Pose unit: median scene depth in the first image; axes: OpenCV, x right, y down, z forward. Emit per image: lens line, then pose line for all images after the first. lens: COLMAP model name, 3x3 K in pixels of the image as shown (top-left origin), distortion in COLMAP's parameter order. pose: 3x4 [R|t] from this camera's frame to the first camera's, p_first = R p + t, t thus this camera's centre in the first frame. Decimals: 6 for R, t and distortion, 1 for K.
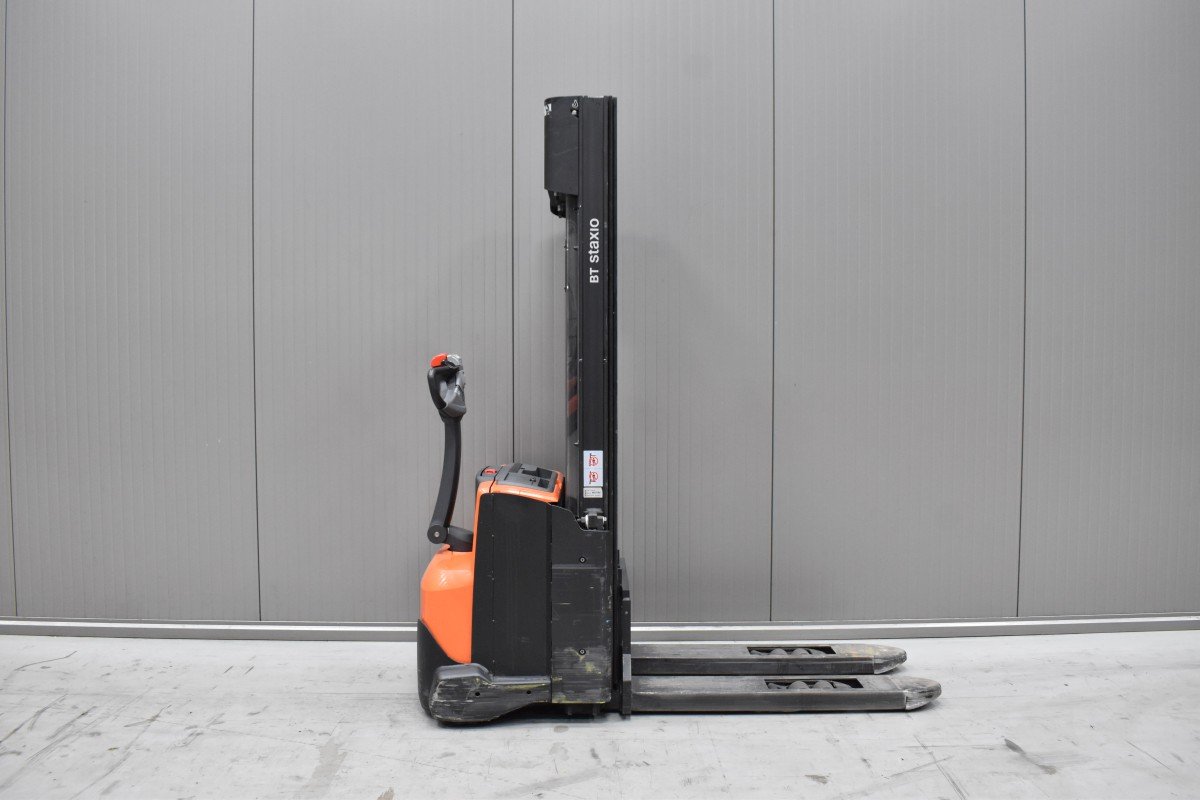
lens RADIAL K [[955.4, 0, 593.4], [0, 955.4, 397.4], [0, 0, 1]] dist [-0.095266, 0.010858]
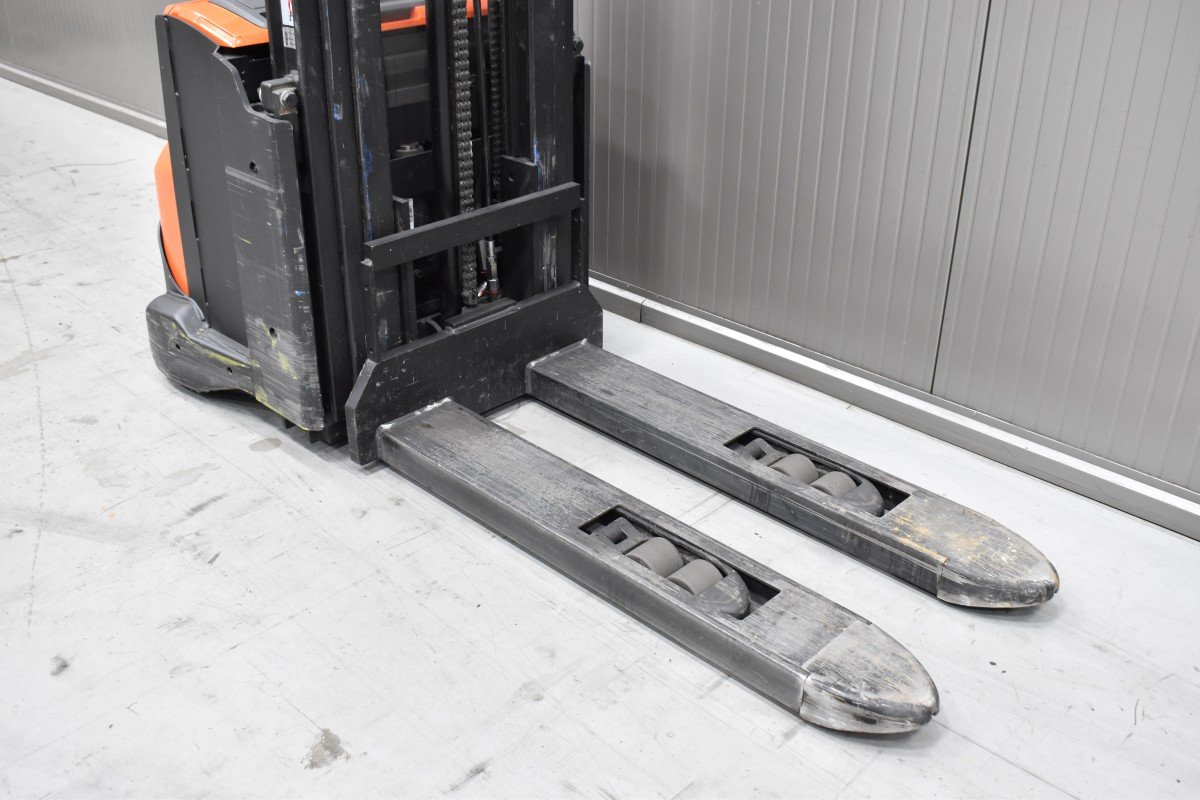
lens RADIAL K [[1159.4, 0, 594.9], [0, 1159.4, 405.4], [0, 0, 1]] dist [-0.077961, 0.000000]
pose [[0.716599, 0.336773, -0.610795, 0.540195], [-0.046510, 0.896833, 0.439918, 0.002650], [0.695933, -0.286836, 0.658332, 0.670360]]
